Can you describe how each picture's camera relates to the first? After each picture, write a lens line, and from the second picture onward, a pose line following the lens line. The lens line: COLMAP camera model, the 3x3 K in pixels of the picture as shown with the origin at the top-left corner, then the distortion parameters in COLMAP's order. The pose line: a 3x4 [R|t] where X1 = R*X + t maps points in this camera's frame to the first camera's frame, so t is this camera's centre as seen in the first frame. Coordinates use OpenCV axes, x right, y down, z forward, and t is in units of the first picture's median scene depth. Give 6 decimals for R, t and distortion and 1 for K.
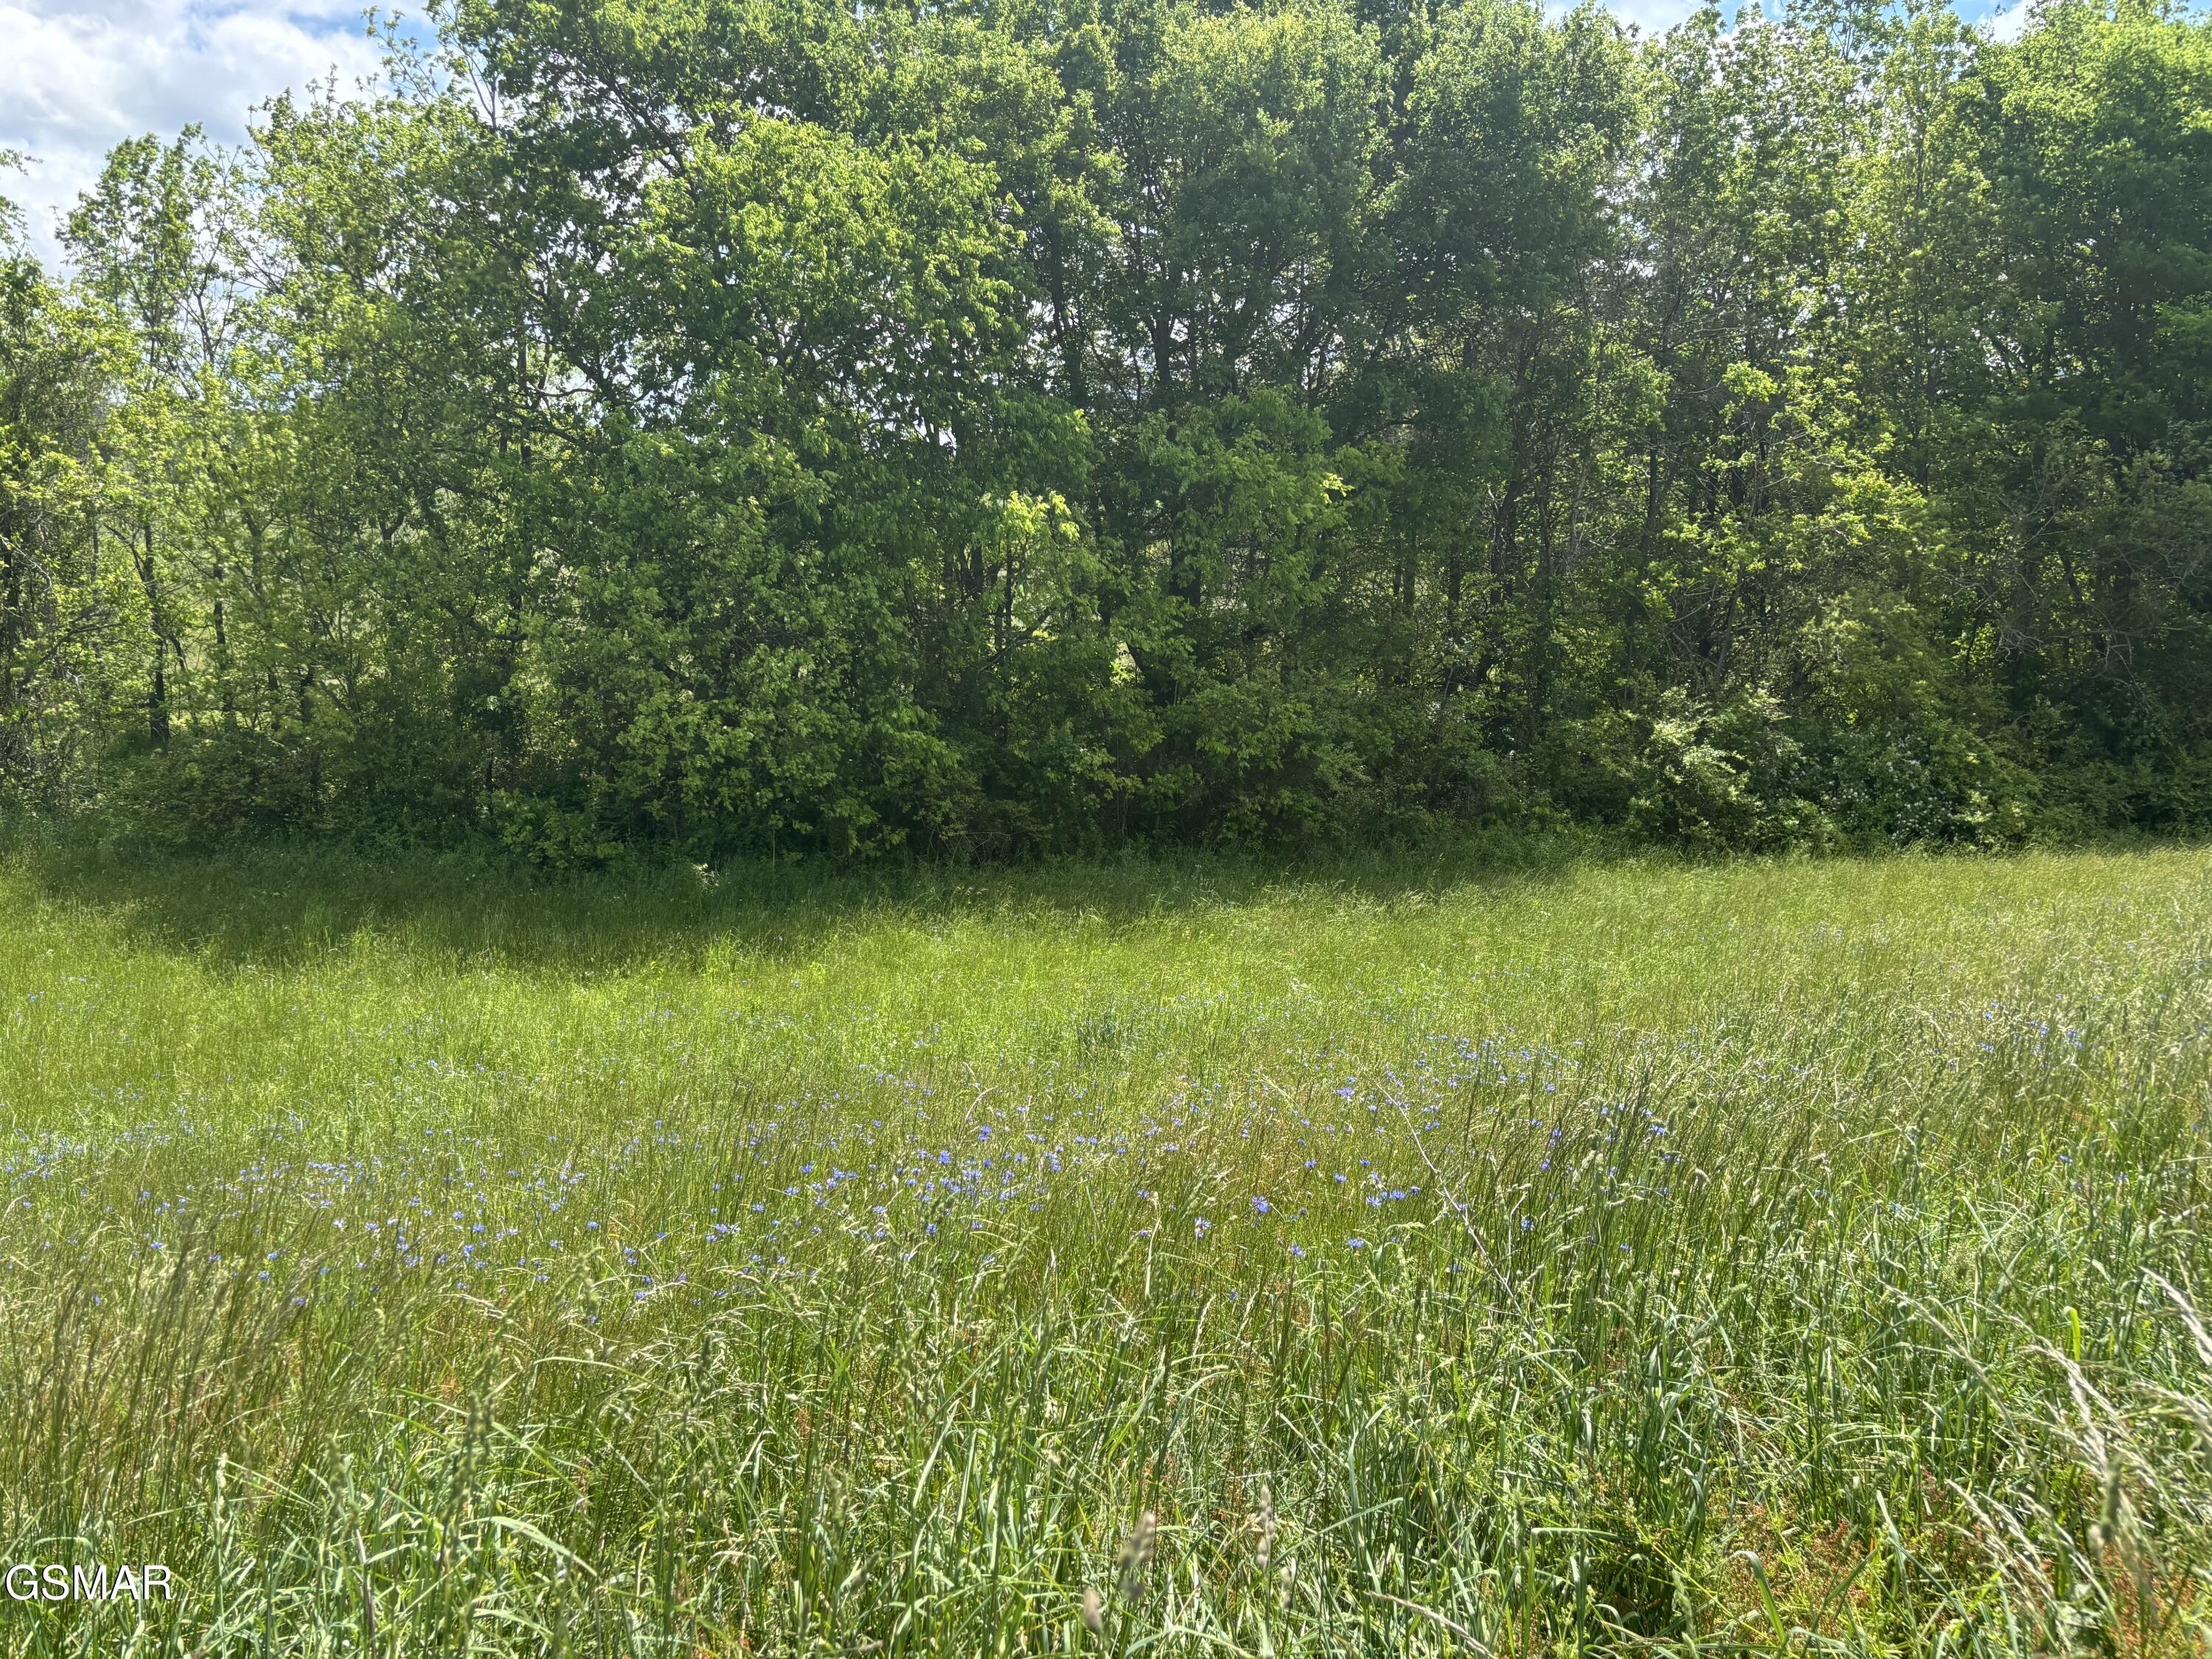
lens RADIAL K [[1669.5, 0, 1106.0], [0, 1669.5, 829.5], [0, 0, 1]] dist [0.046884, -0.047339]
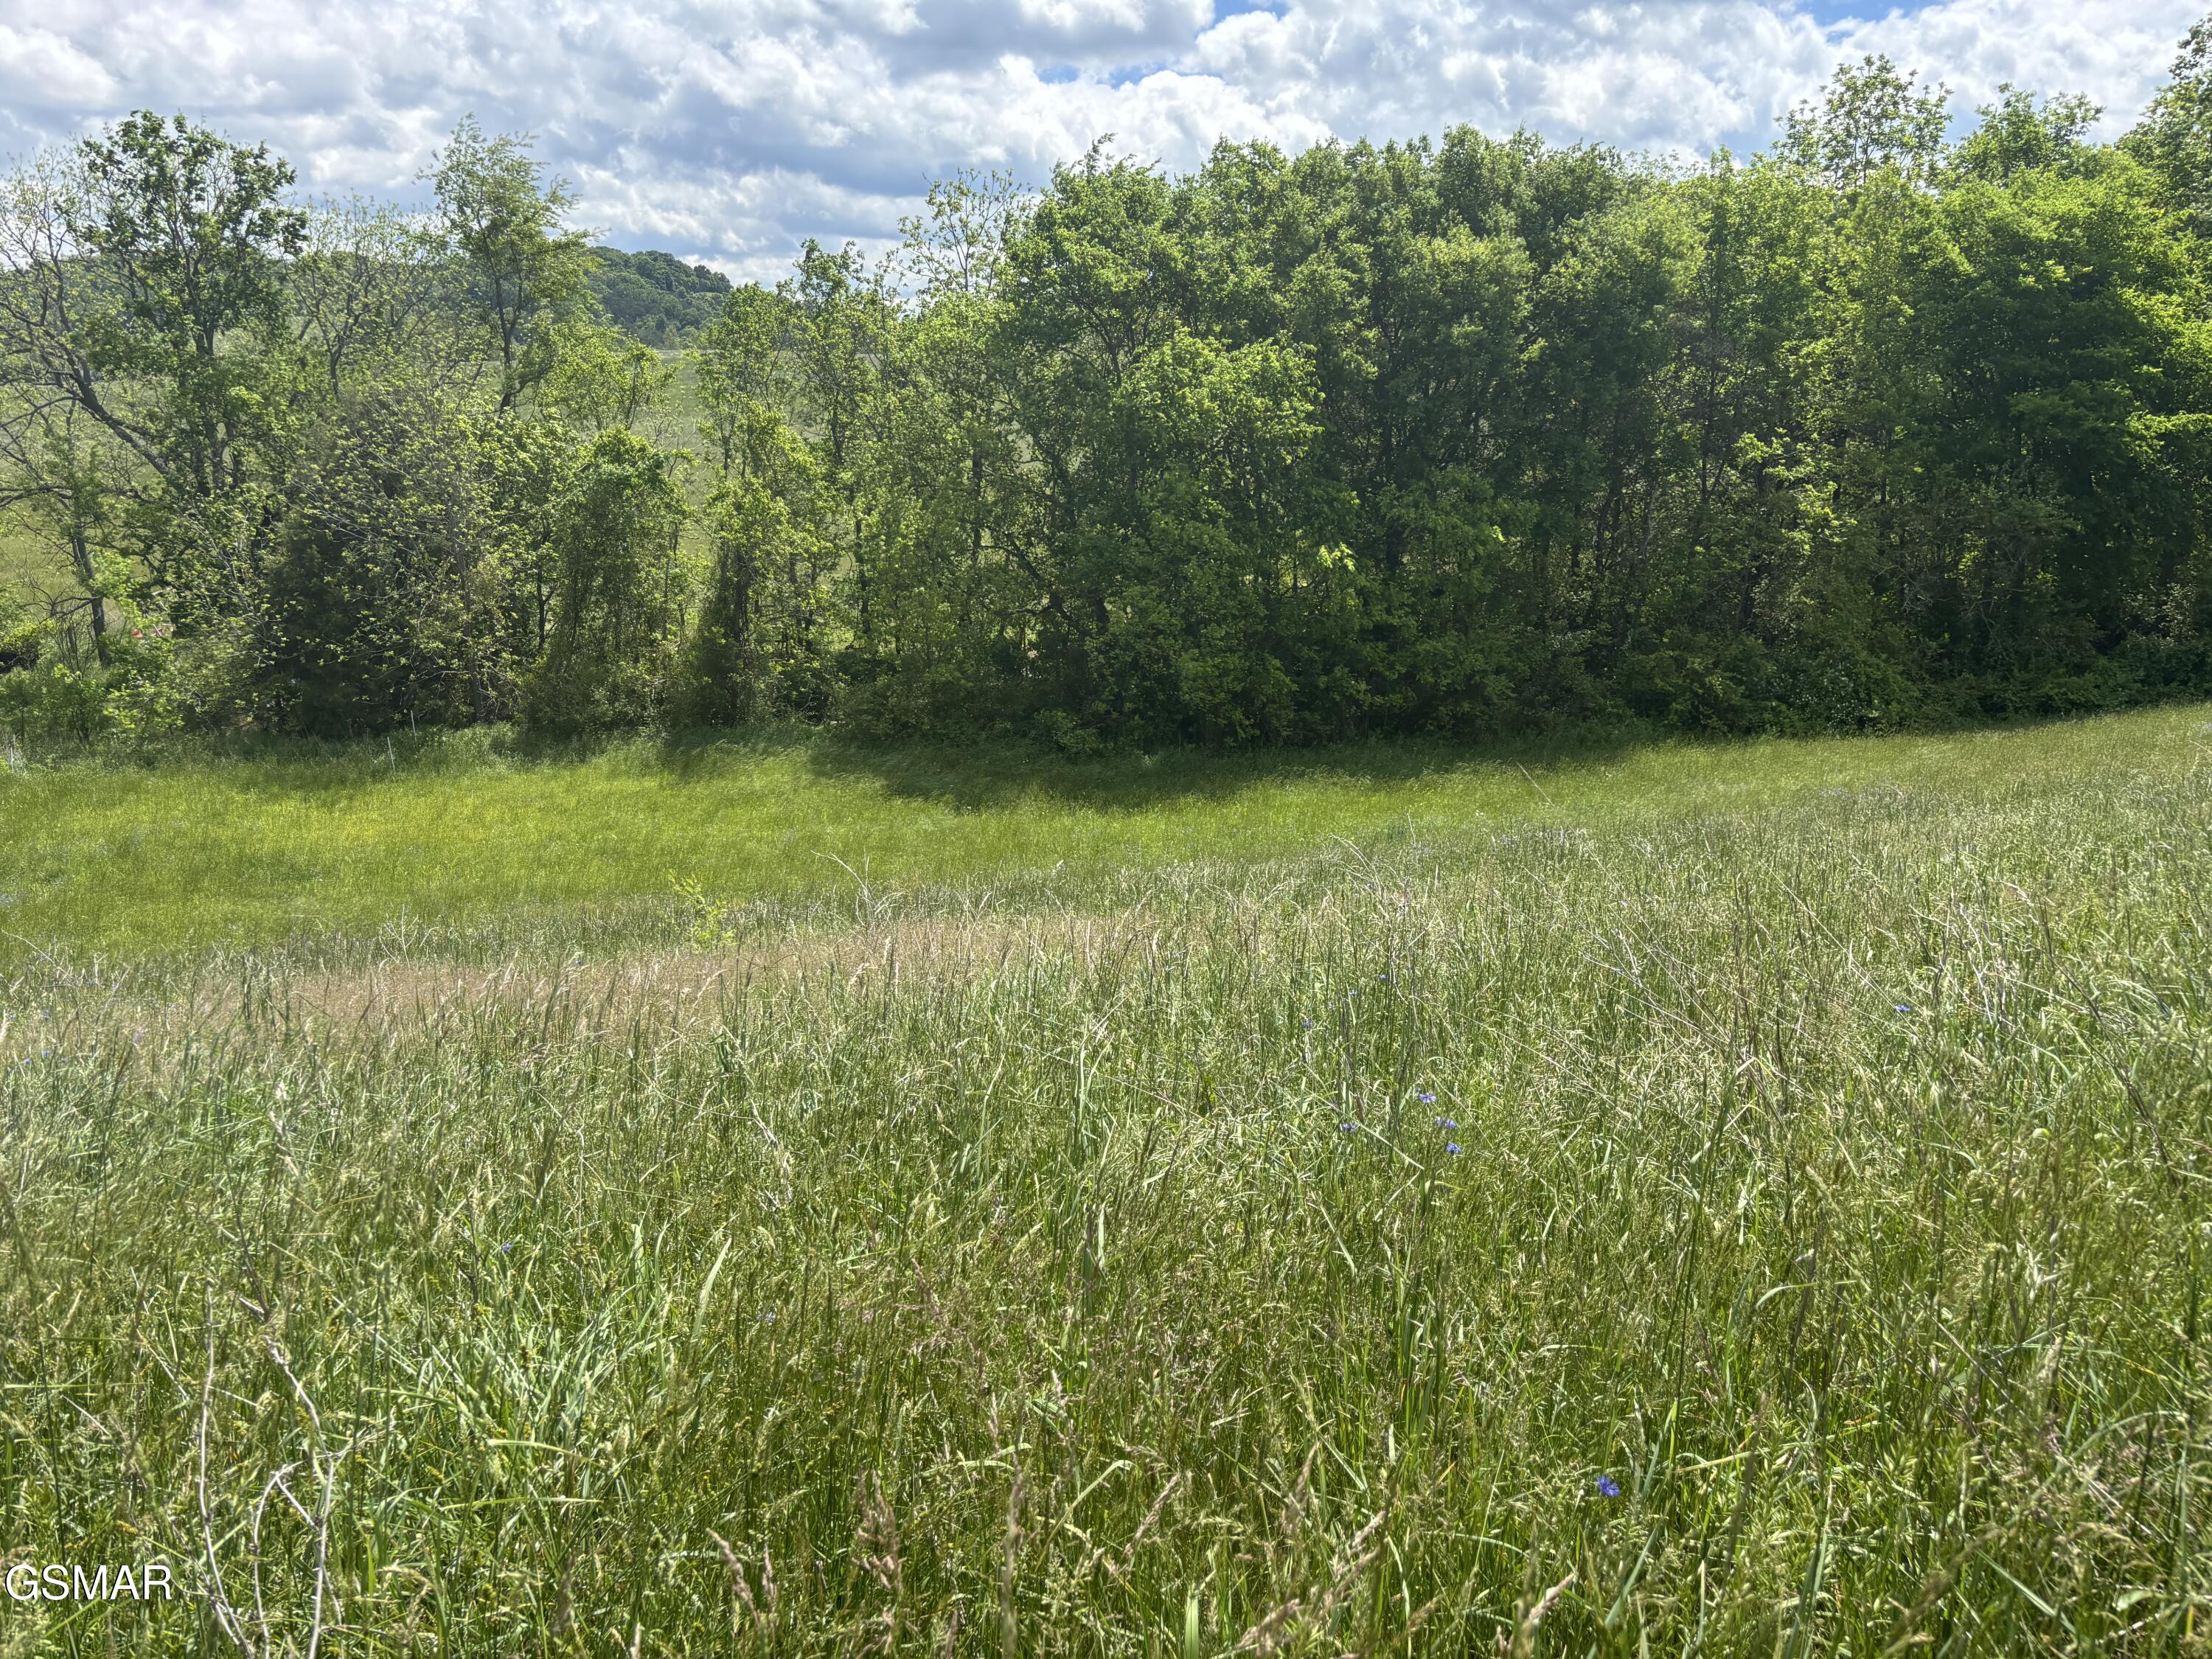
lens RADIAL K [[1739.5, 0, 1106.0], [0, 1739.5, 829.5], [0, 0, 1]] dist [0.016378, 0.002572]
pose [[0.998012, -0.006522, -0.062681, -0.151818], [0.012444, 0.995441, 0.094565, -0.067307], [0.061778, -0.095157, 0.993543, -0.820467]]
